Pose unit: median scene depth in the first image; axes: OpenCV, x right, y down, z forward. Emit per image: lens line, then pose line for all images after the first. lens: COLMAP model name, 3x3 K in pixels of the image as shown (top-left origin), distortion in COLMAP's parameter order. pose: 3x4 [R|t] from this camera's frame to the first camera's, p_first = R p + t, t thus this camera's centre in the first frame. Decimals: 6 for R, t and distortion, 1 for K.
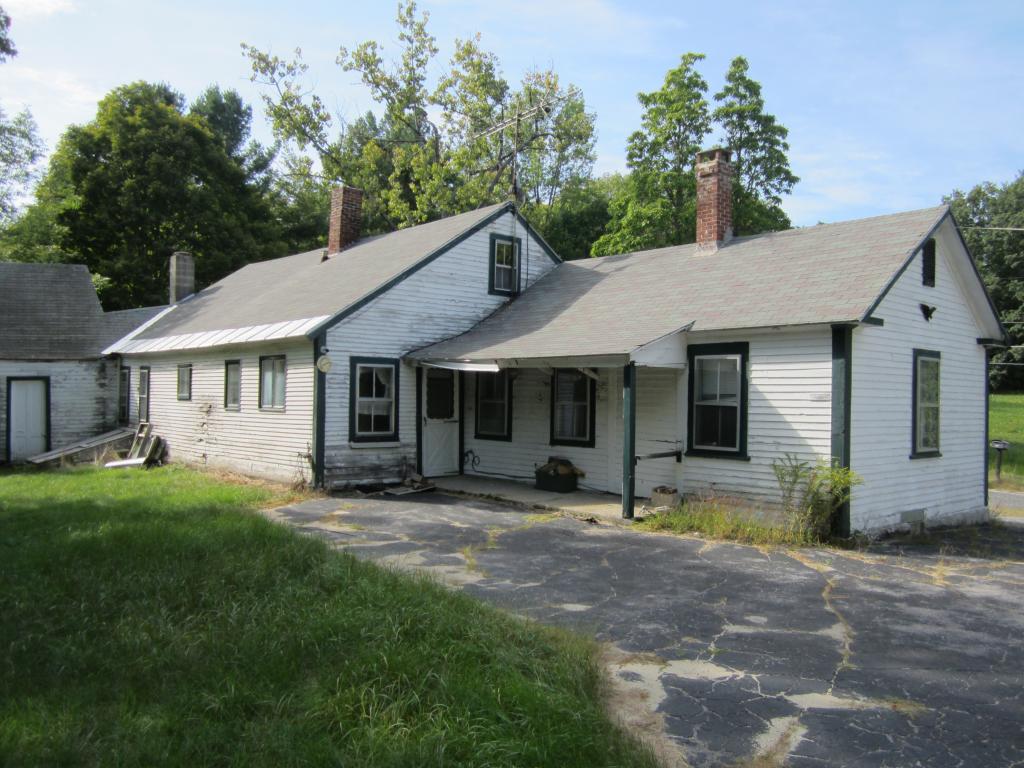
lens RADIAL K [[859.0, 0, 511.1], [0, 859.0, 392.4], [0, 0, 1]] dist [-0.014847, 0.007767]
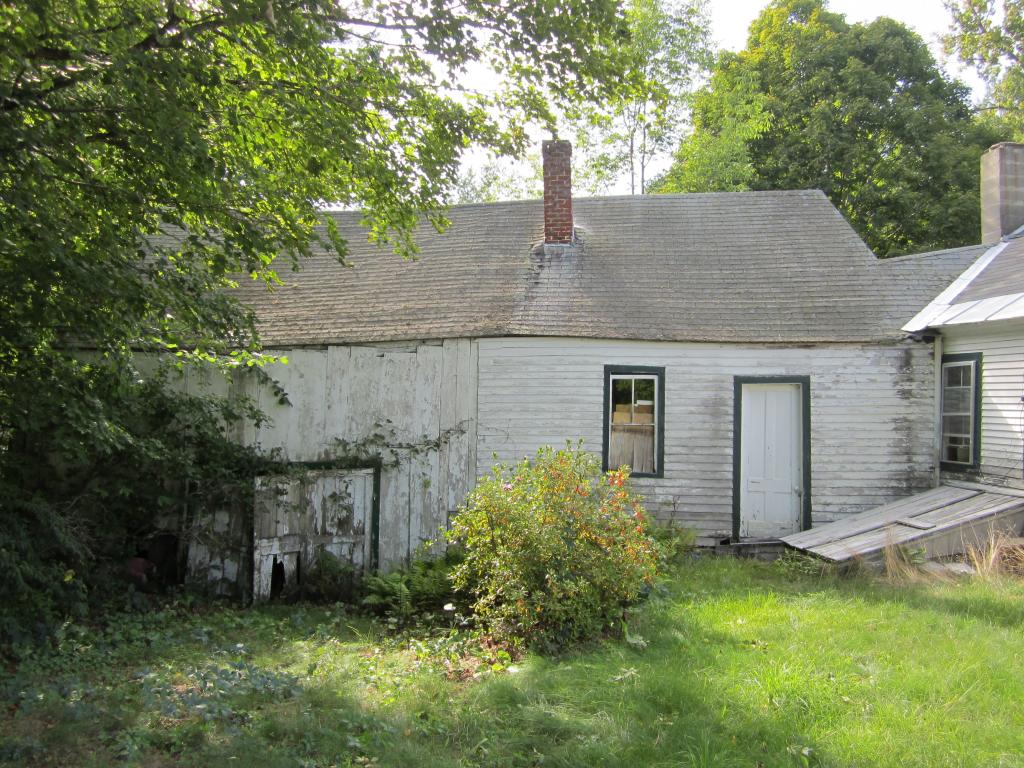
lens RADIAL K [[859.0, 0, 512.7], [0, 859.0, 384.0], [0, 0, 1]] dist [-0.014847, 0.007767]
pose [[0.826488, -0.010257, -0.562861, -0.388086], [-0.016998, 0.998923, -0.043163, 0.011019], [0.562698, 0.045241, 0.825424, 0.466678]]
